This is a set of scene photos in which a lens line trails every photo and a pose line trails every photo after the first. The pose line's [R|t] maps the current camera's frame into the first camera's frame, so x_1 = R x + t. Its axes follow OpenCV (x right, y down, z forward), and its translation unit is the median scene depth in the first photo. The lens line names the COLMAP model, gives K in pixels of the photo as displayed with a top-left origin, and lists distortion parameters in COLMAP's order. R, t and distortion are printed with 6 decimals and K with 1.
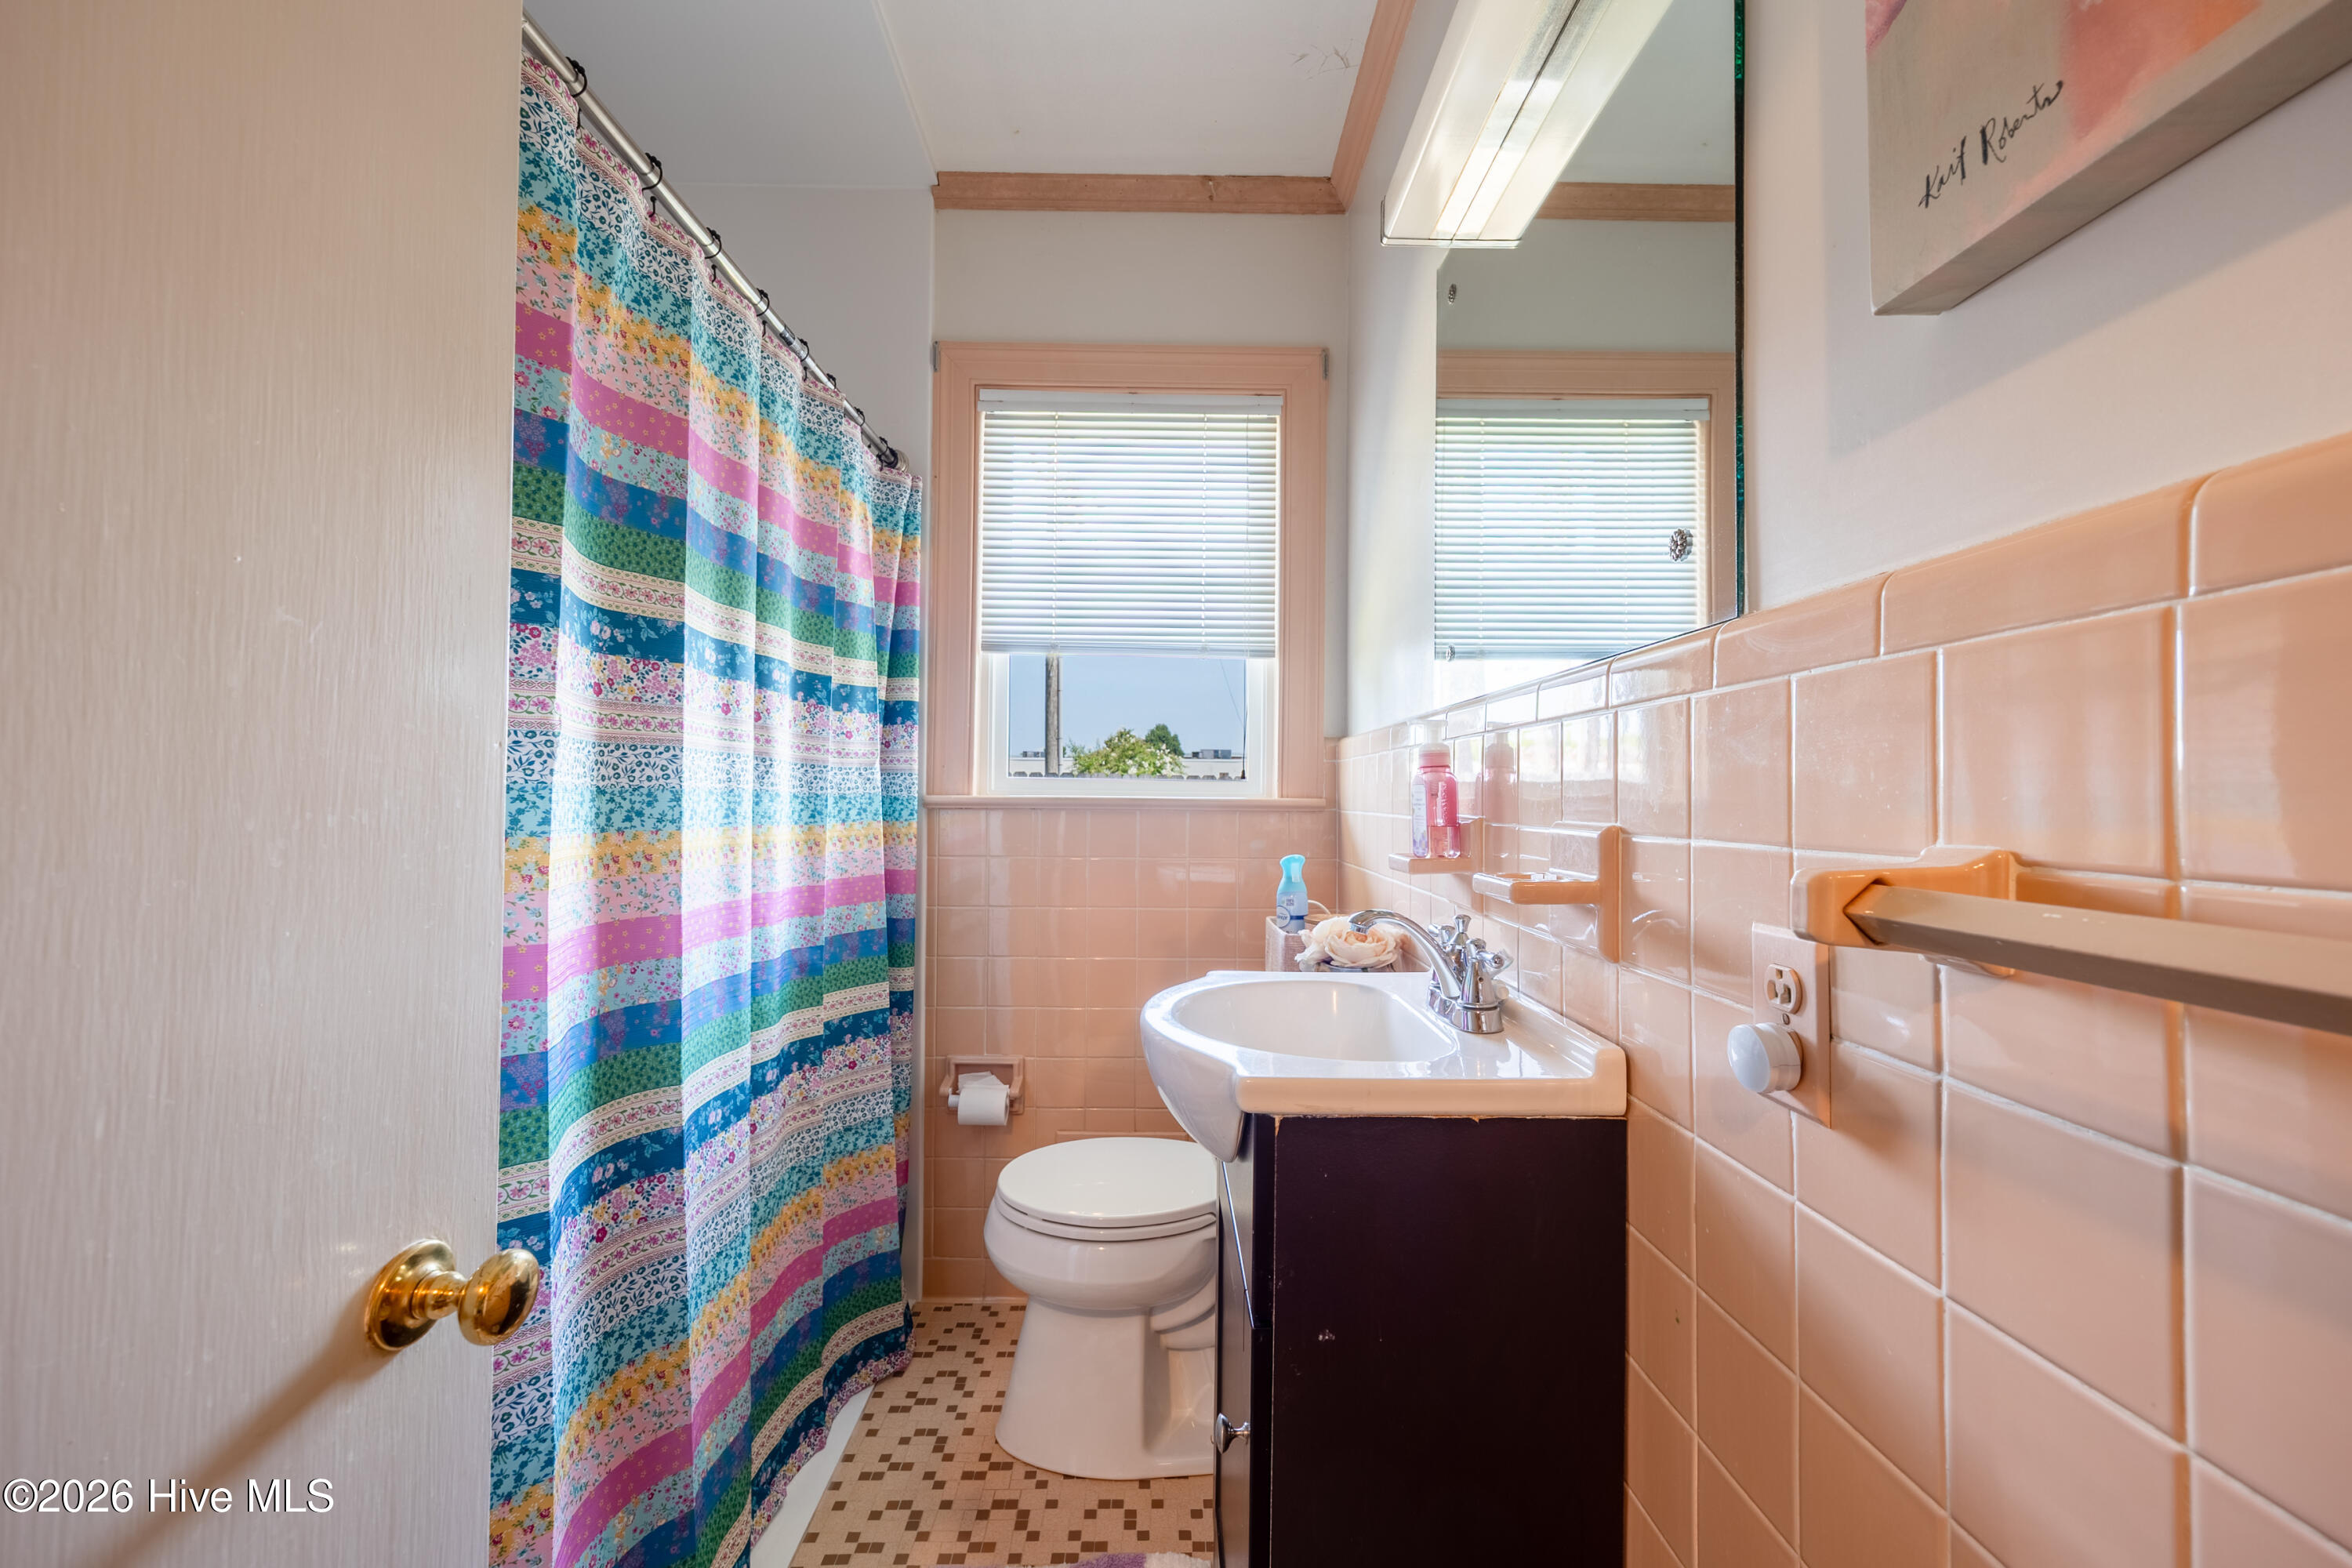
lens RADIAL K [[905.4, 0, 1174.6], [0, 905.4, 787.2], [0, 0, 1]] dist [-0.002493, -0.000061]
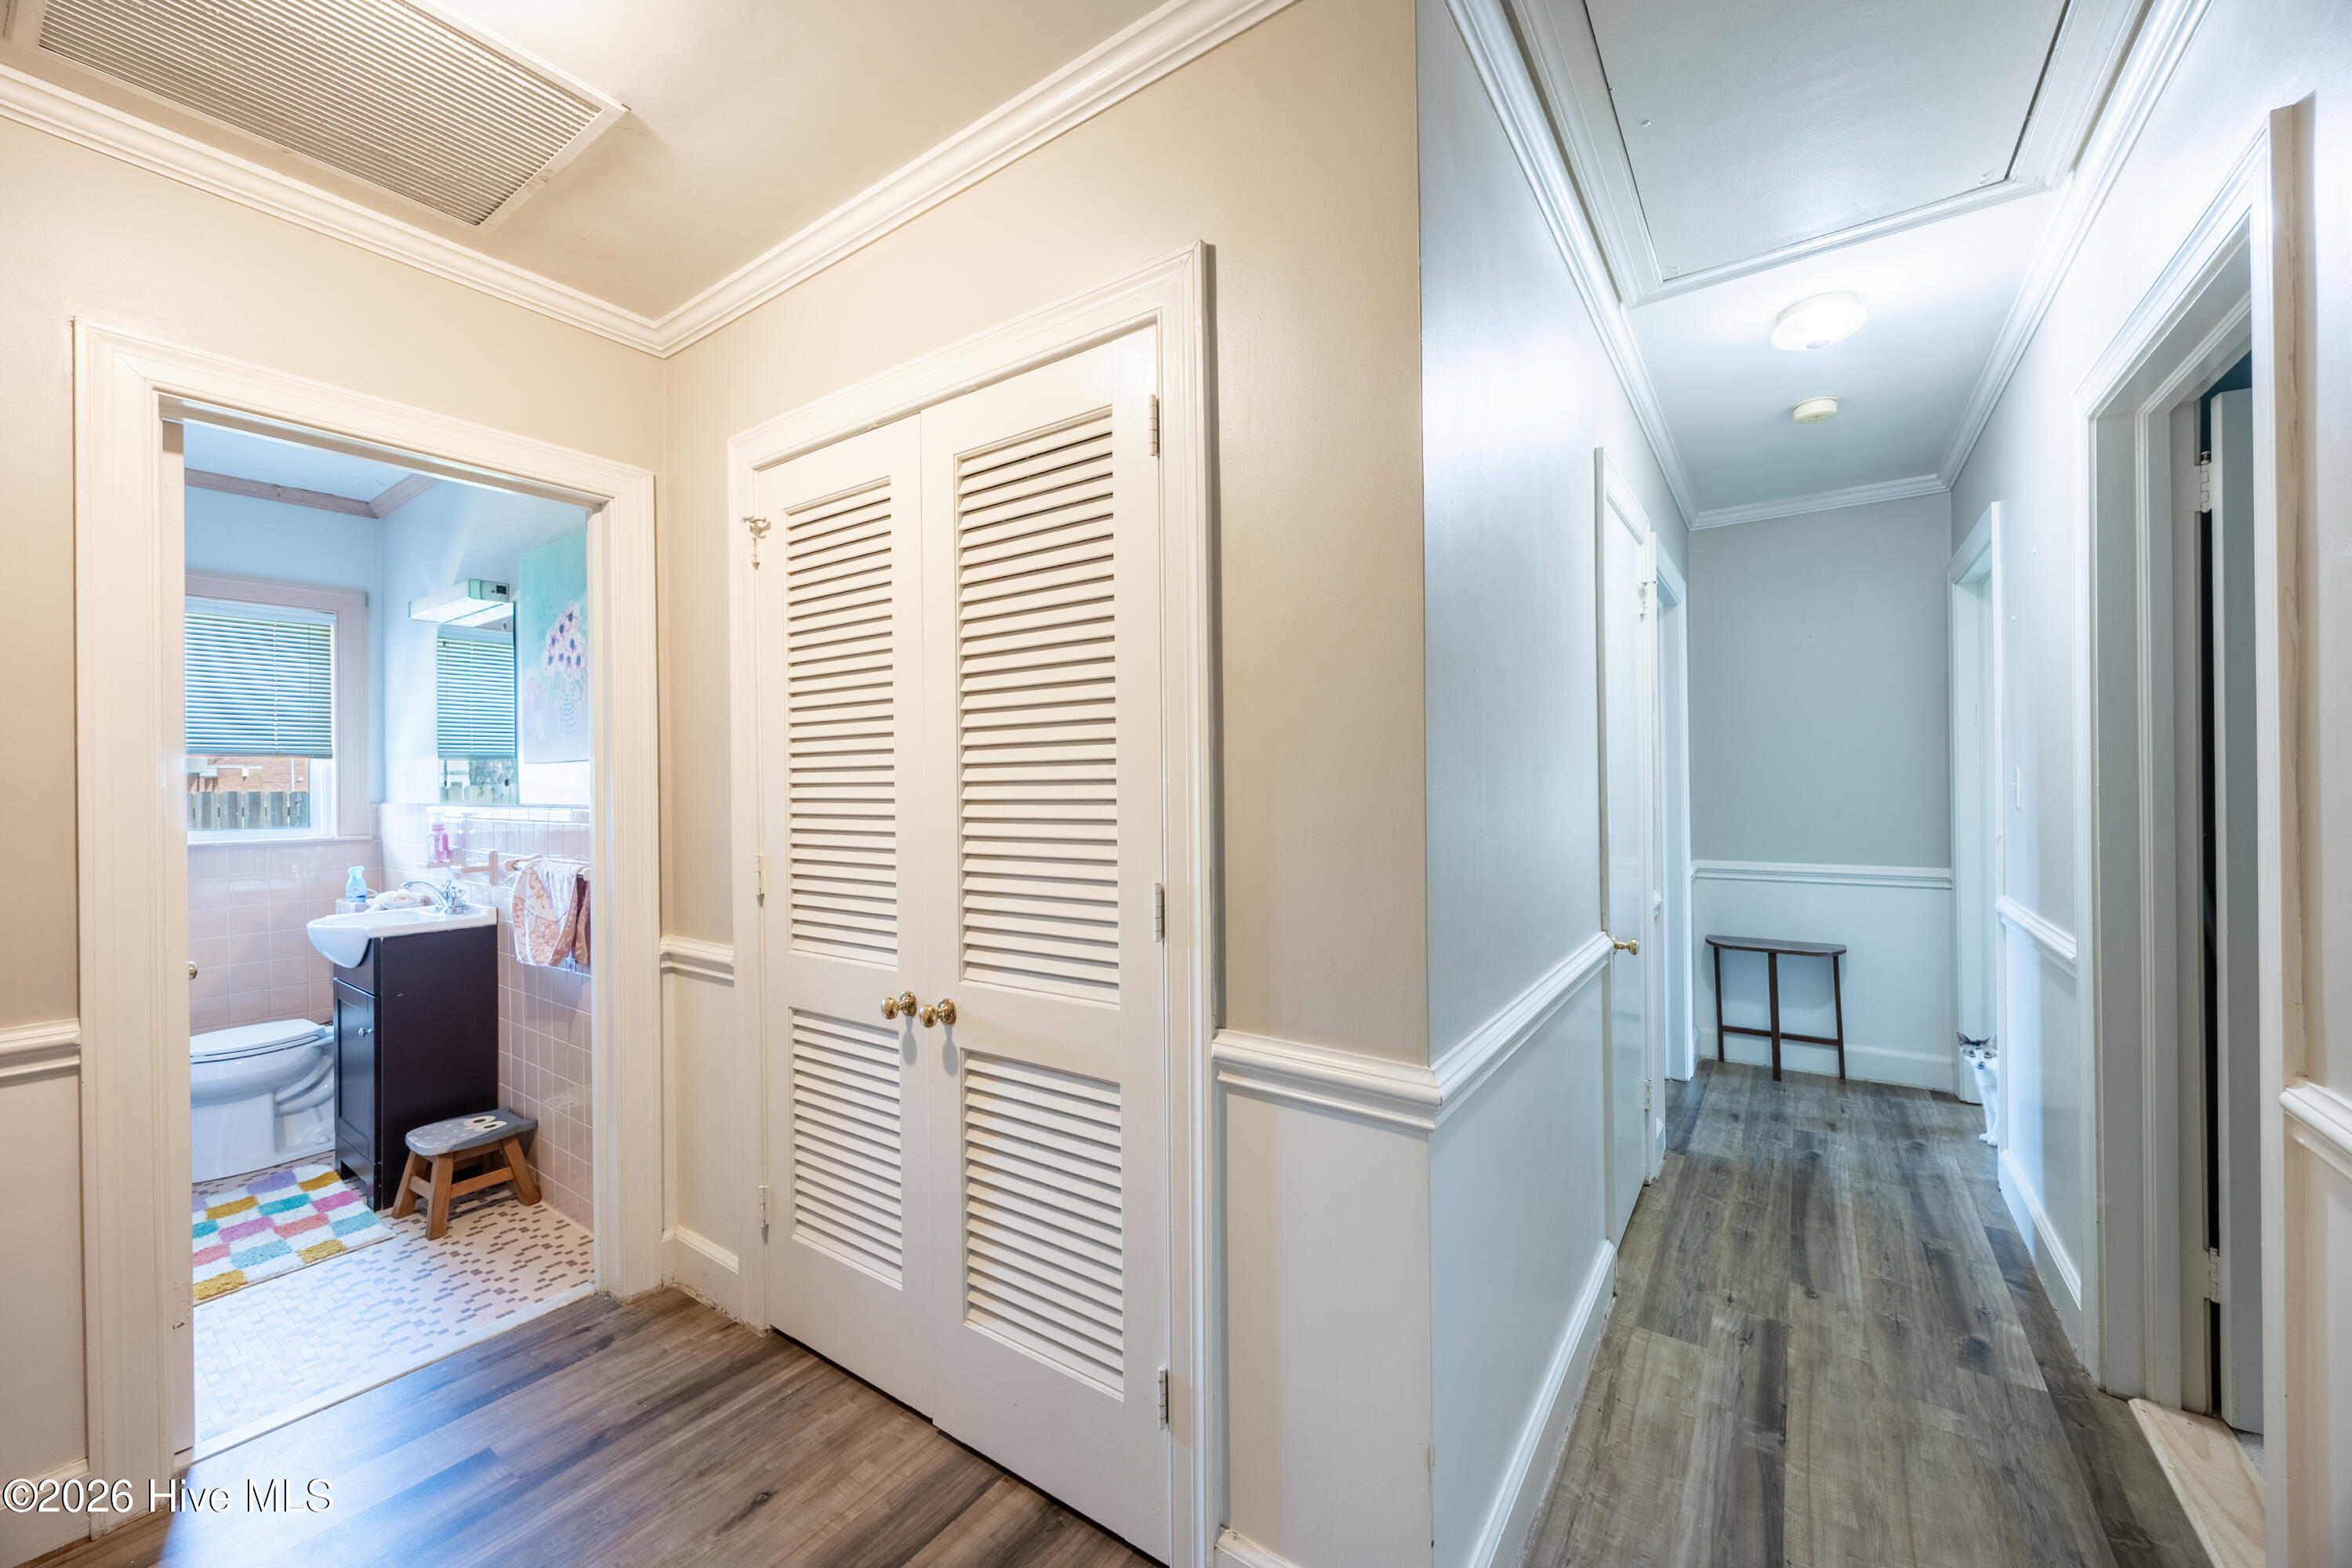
lens RADIAL K [[905.4, 0, 1182.1], [0, 905.4, 786.9], [0, 0, 1]] dist [-0.002493, -0.000061]
pose [[0.585382, -0.016707, 0.810586, -0.624661], [0.004869, 0.999842, 0.017092, -0.190491], [-0.810743, -0.006059, 0.585370, -2.486273]]
